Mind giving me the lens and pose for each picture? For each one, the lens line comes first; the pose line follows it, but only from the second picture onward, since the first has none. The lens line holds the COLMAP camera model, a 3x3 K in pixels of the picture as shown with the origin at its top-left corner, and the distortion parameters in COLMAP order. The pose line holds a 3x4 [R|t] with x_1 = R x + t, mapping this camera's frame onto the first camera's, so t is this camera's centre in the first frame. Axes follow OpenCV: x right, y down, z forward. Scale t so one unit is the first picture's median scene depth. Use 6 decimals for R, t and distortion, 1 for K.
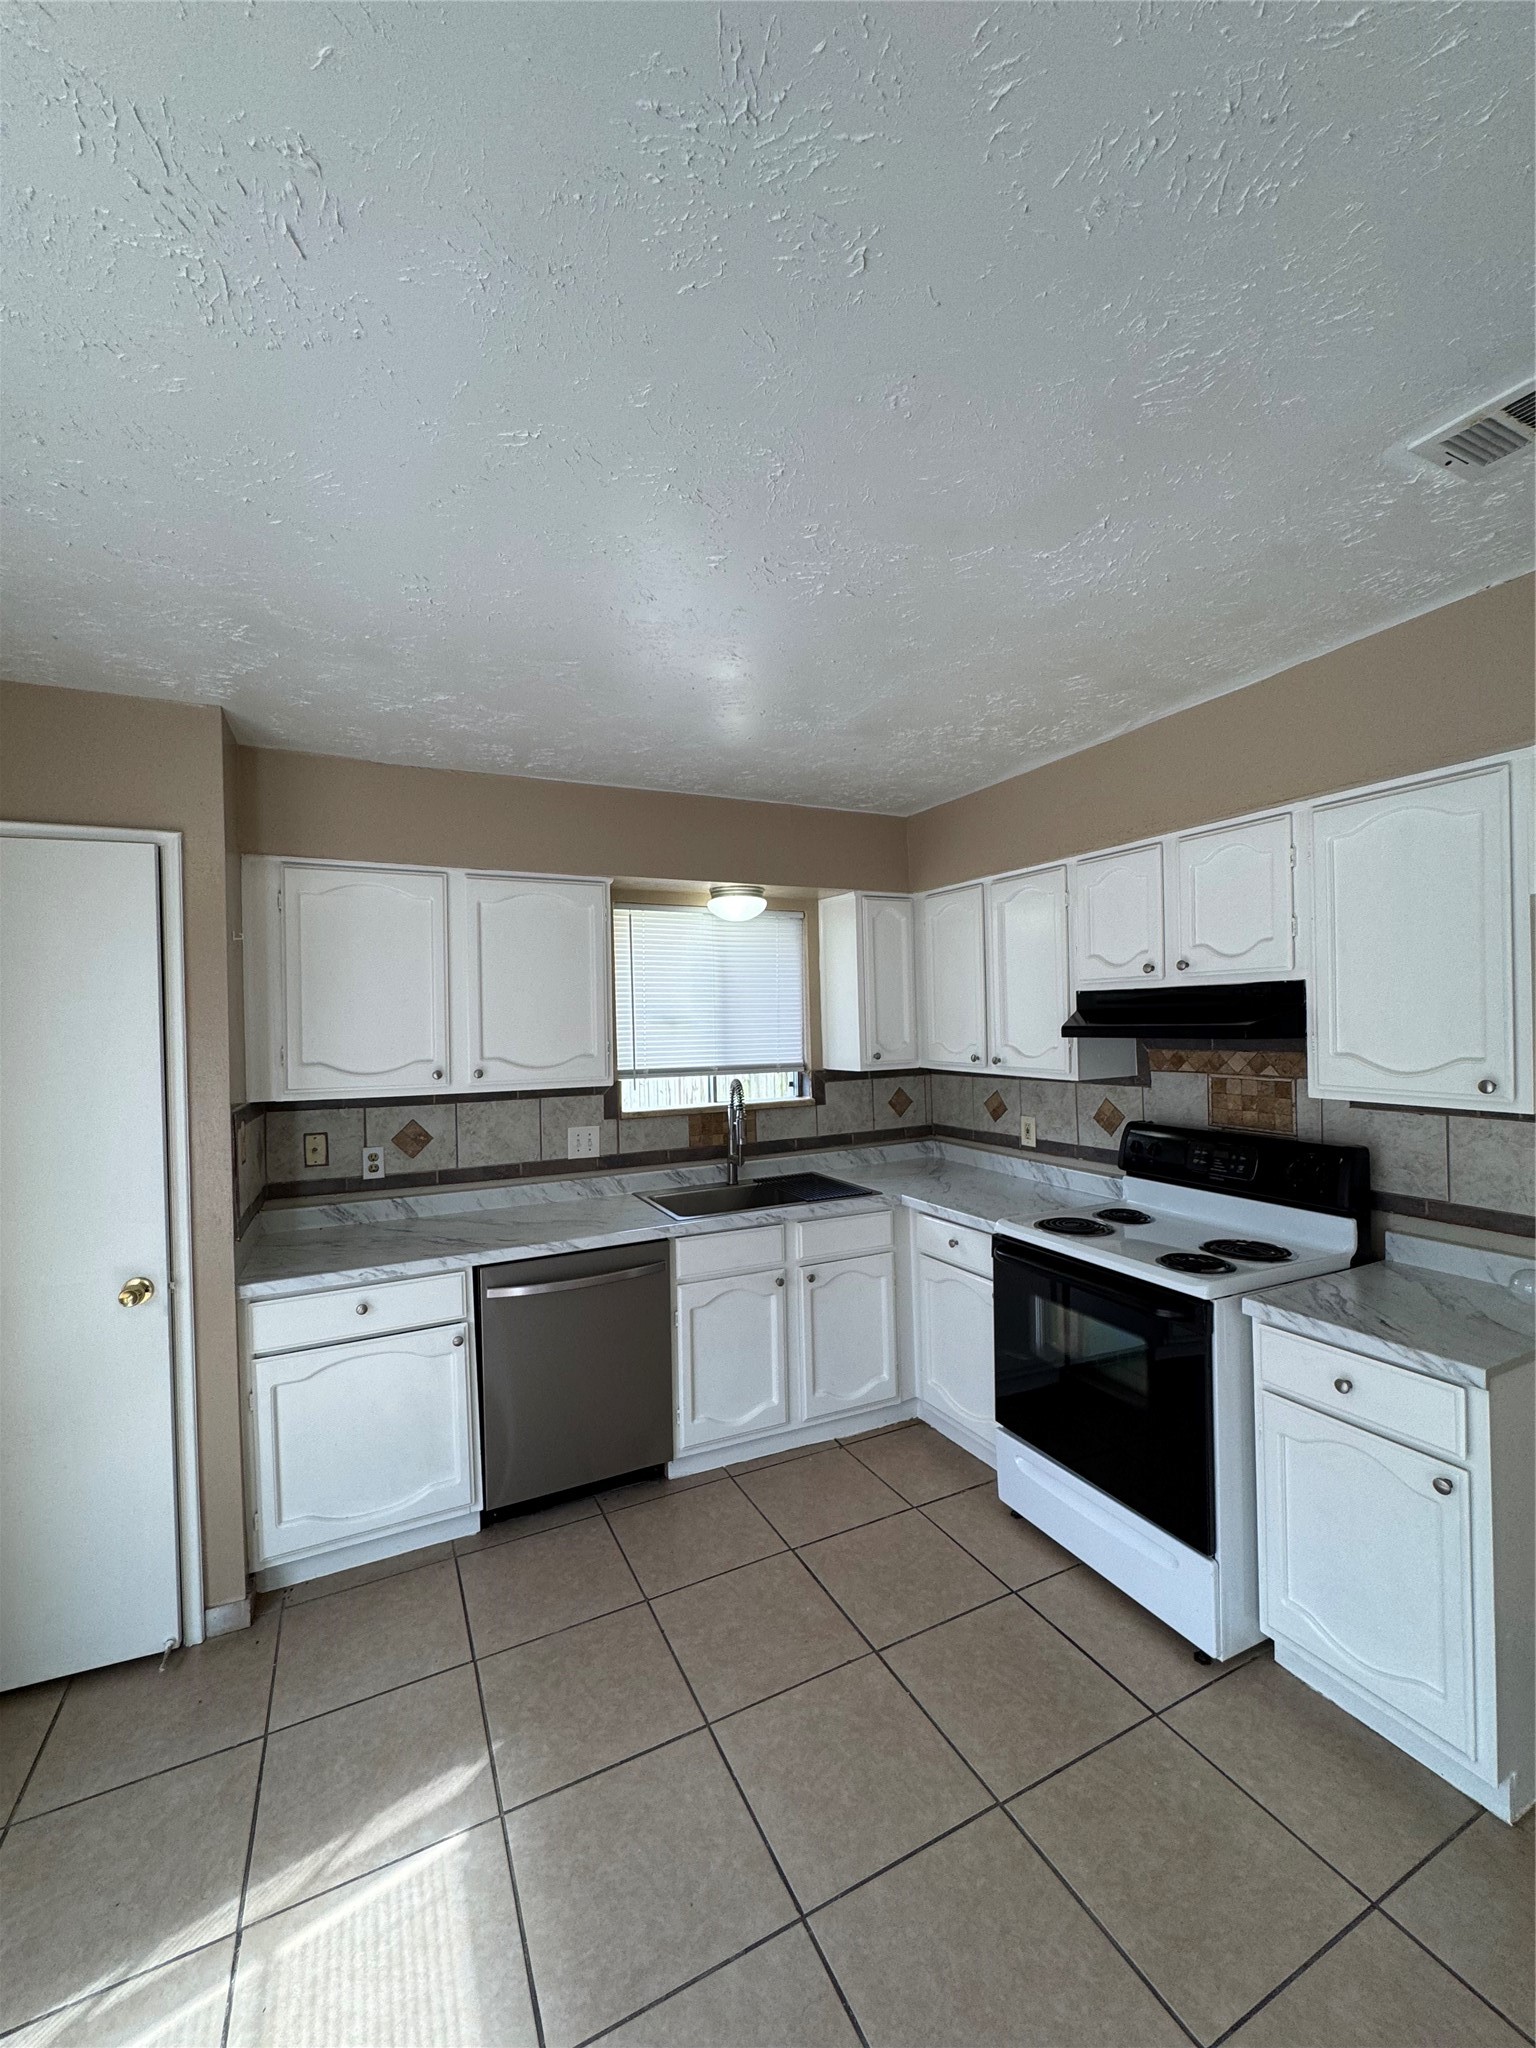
lens RADIAL K [[821.1, 0, 769.0], [0, 821.1, 1023.8], [0, 0, 1]] dist [-0.003737, 0.000743]
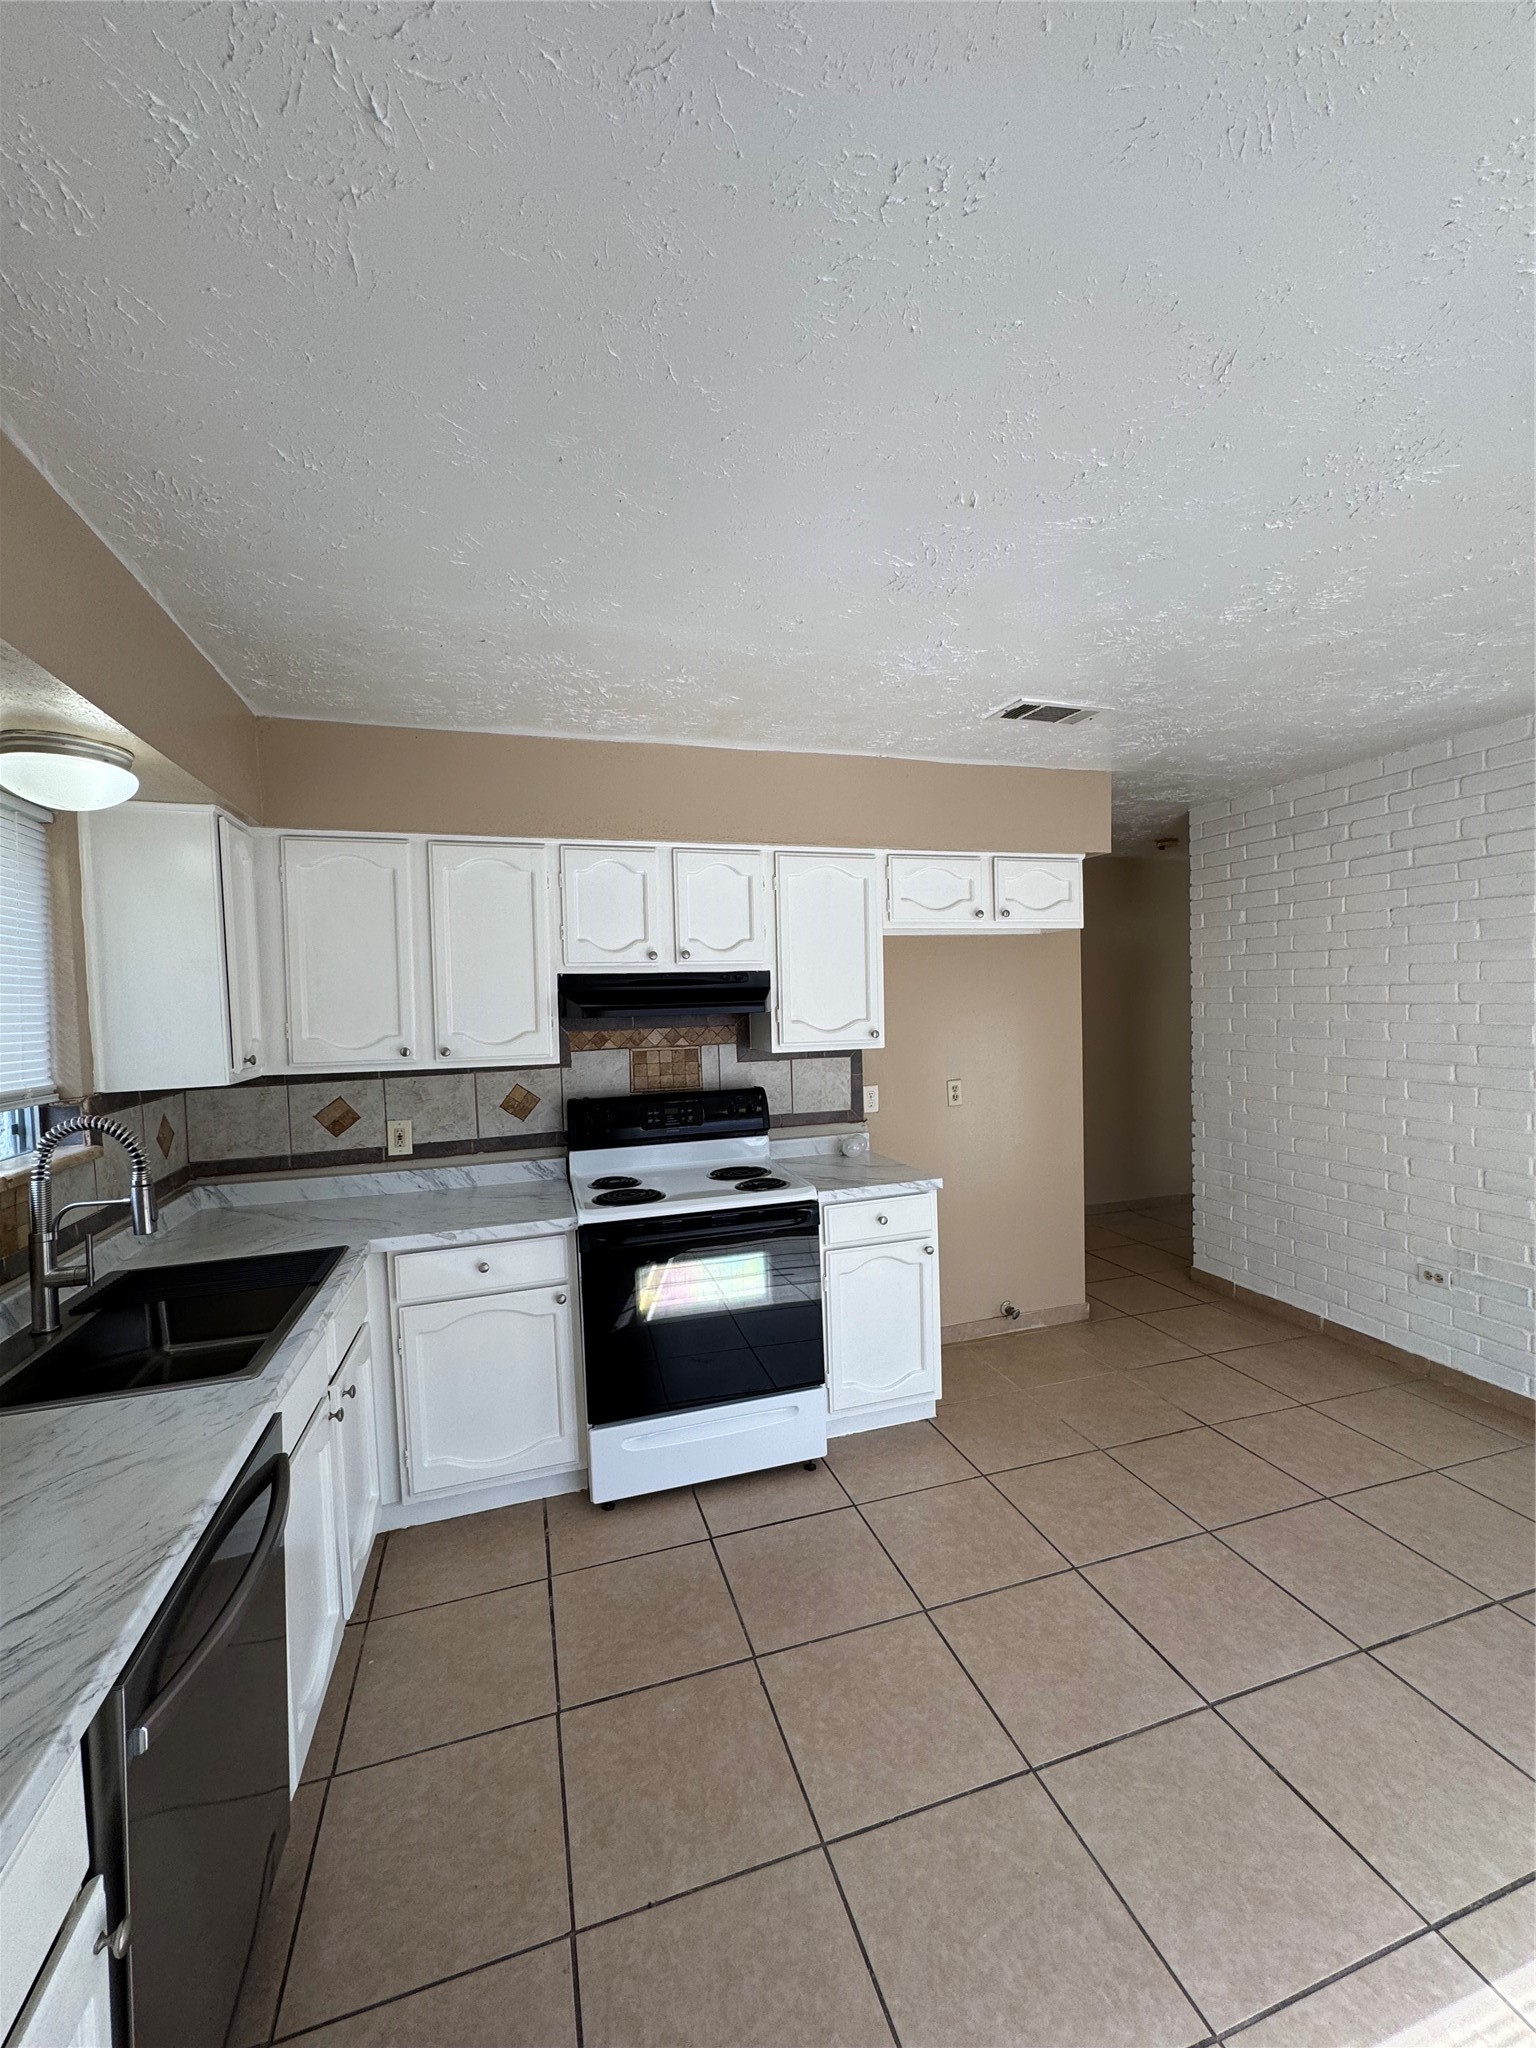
lens RADIAL K [[821.1, 0, 770.3], [0, 821.1, 1024.0], [0, 0, 1]] dist [-0.003737, 0.000743]
pose [[0.150105, -0.010830, 0.988611, -0.568994], [0.029476, 0.999545, 0.006474, 0.022319], [-0.988231, 0.028168, 0.150356, 0.588550]]
